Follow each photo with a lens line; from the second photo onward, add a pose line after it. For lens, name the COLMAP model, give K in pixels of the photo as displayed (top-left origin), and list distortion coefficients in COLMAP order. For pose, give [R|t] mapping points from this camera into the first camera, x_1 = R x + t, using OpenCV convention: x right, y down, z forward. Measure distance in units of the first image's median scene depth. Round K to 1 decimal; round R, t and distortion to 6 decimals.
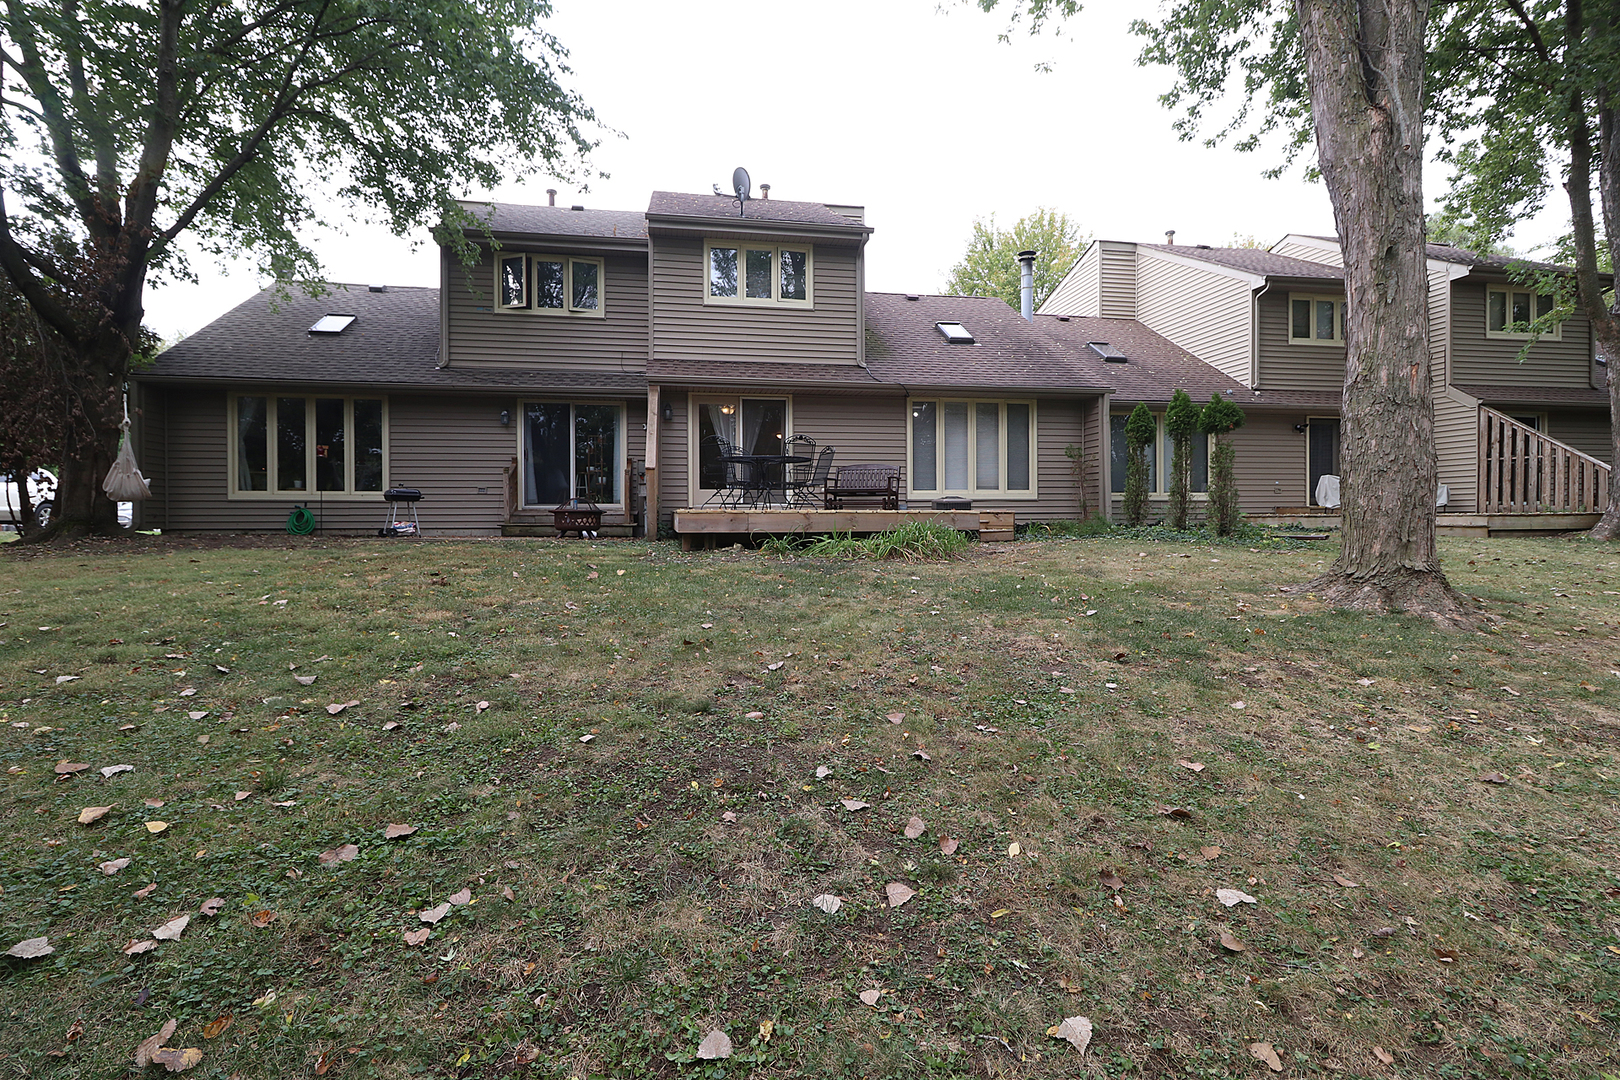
lens RADIAL K [[752.2, 0, 805.5], [0, 752.2, 530.5], [0, 0, 1]] dist [-0.001684, 0.000060]
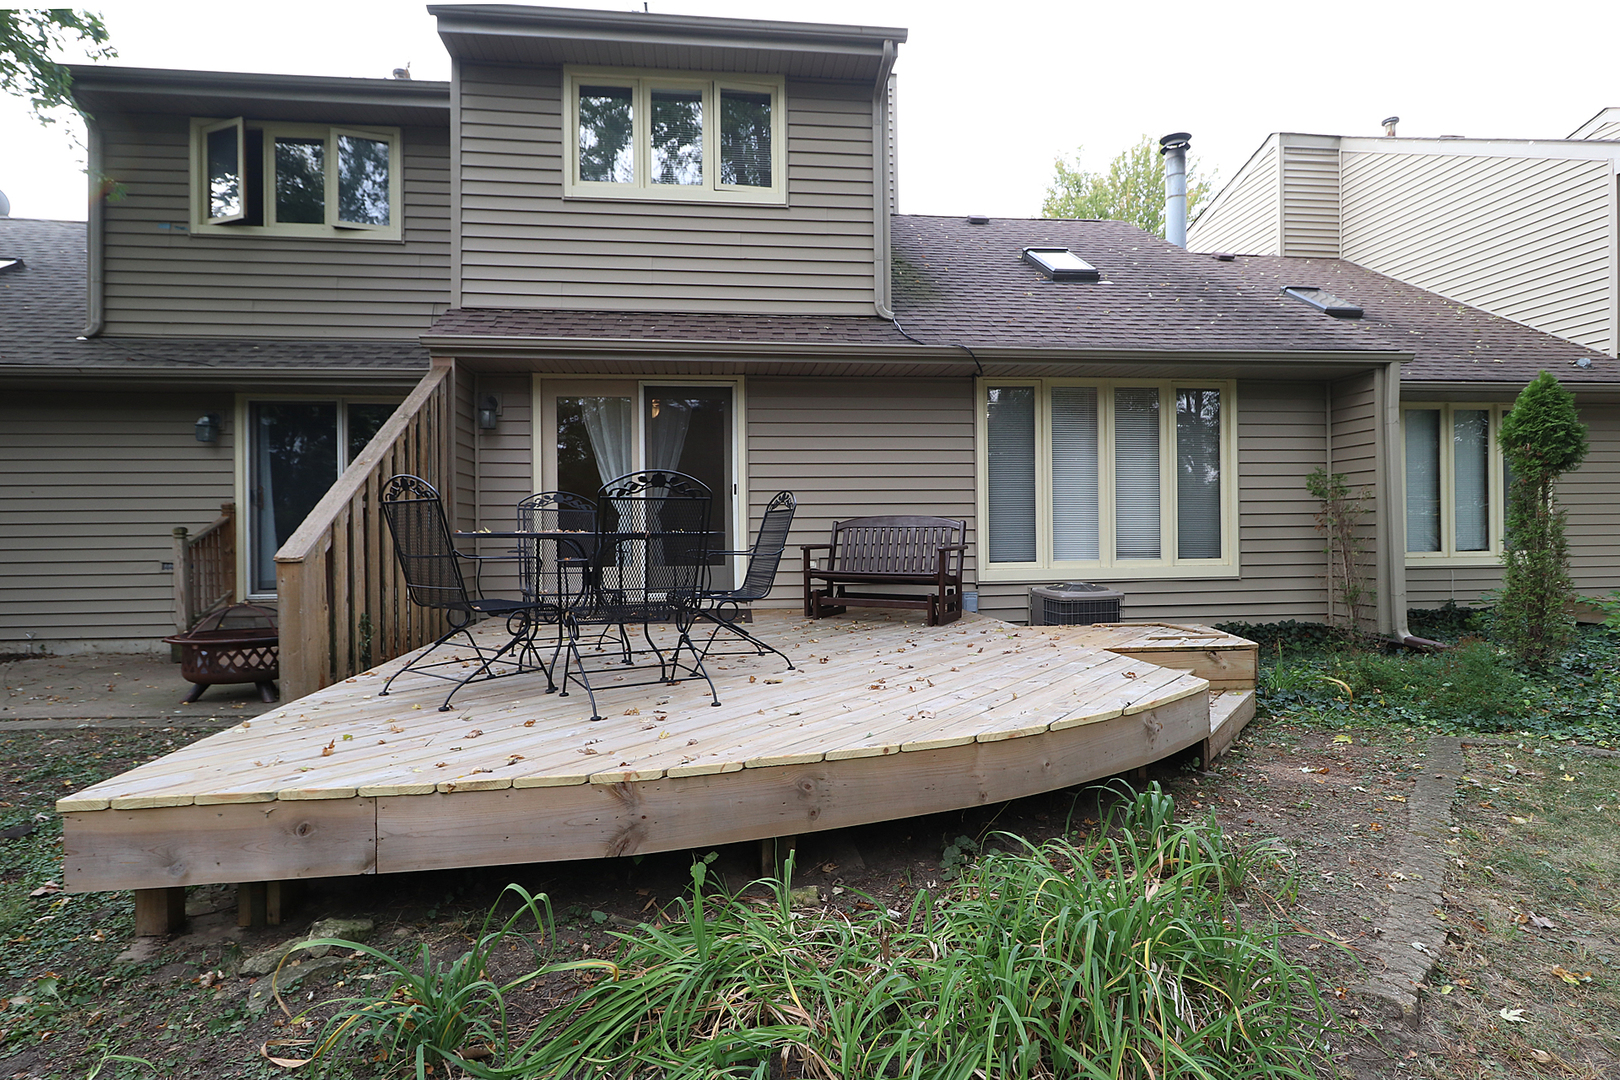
lens RADIAL K [[752.2, 0, 805.5], [0, 752.2, 530.5], [0, 0, 1]] dist [-0.001684, 0.000060]
pose [[0.997687, -0.004432, -0.067829, 0.055254], [0.003748, 0.999941, -0.010204, -0.071161], [0.067870, 0.009926, 0.997645, 0.496451]]
